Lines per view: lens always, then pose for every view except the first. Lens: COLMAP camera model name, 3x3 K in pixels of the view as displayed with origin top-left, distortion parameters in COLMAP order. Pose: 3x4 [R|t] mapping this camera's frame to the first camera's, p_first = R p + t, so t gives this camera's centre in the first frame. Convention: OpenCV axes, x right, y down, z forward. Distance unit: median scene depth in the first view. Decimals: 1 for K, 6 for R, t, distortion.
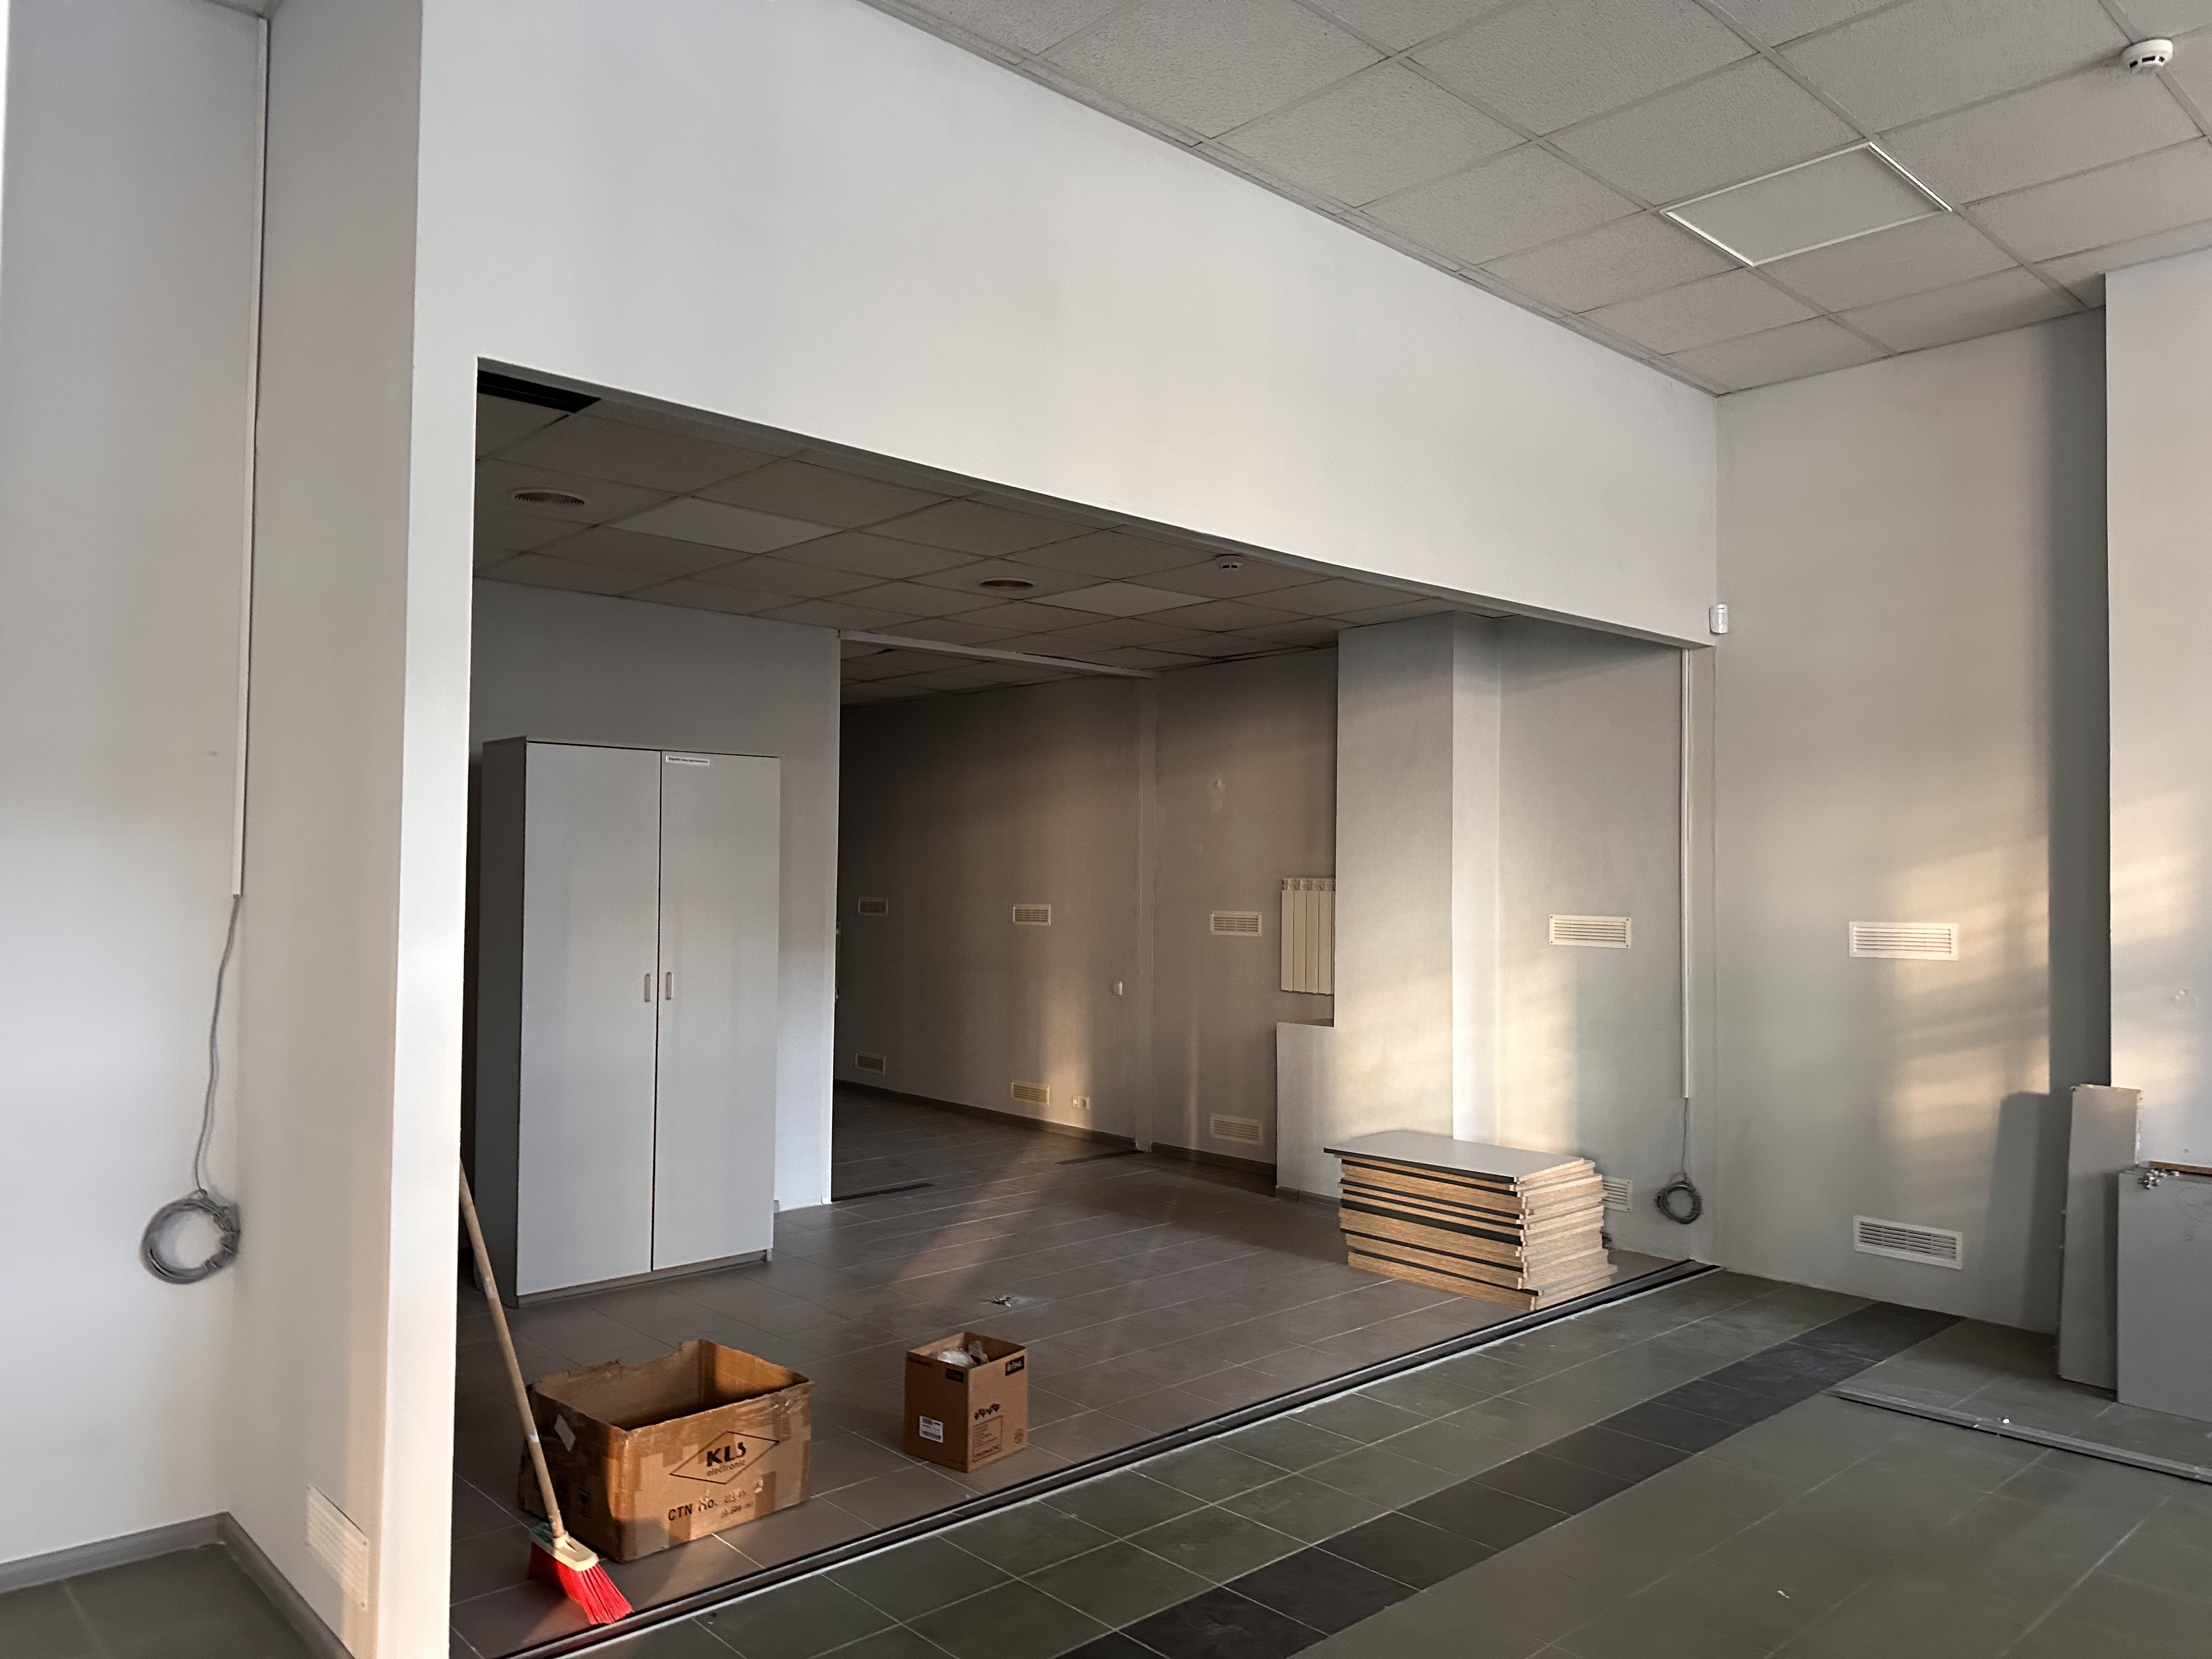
lens RADIAL K [[1509.1, 0, 1106.0], [0, 1509.1, 829.5], [0, 0, 1]] dist [0.035368, -0.070971]
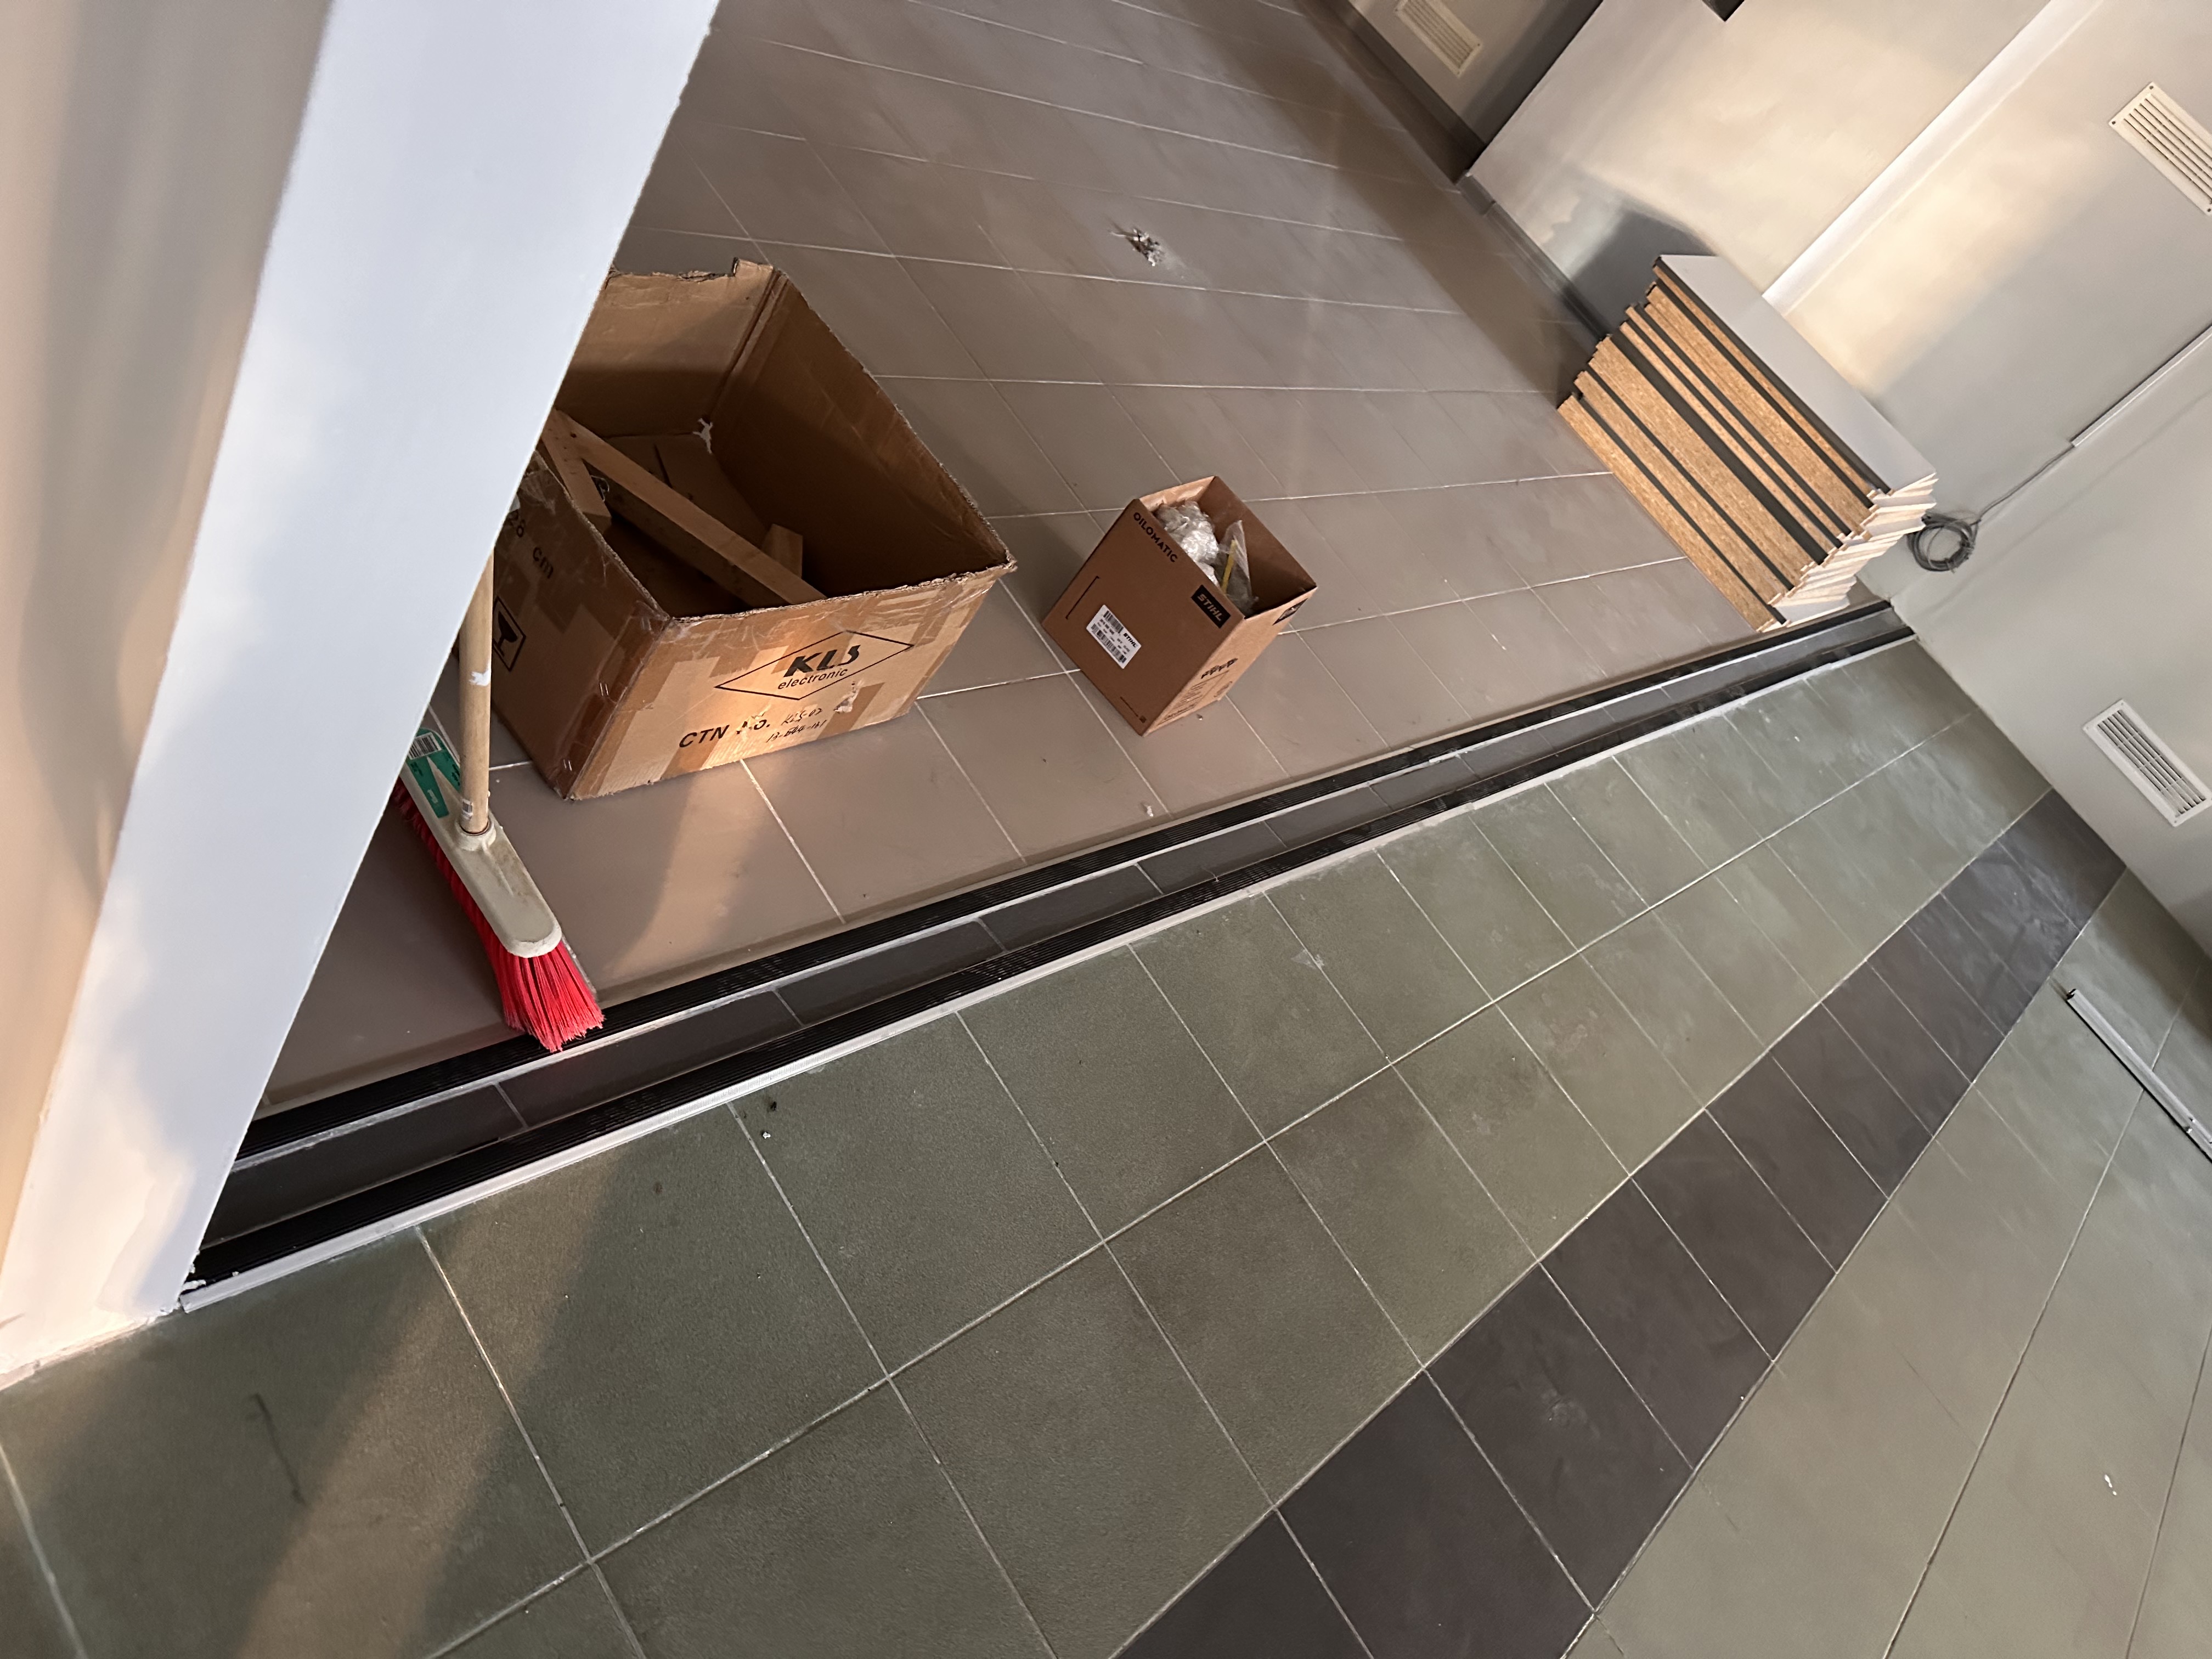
lens RADIAL K [[1577.5, 0, 1106.0], [0, 1577.5, 829.5], [0, 0, 1]] dist [-0.002209, -0.006626]
pose [[0.855926, 0.386767, 0.343222, -0.214567], [-0.514634, 0.572428, 0.638339, 0.052878], [0.050418, -0.723006, 0.689000, 0.412496]]
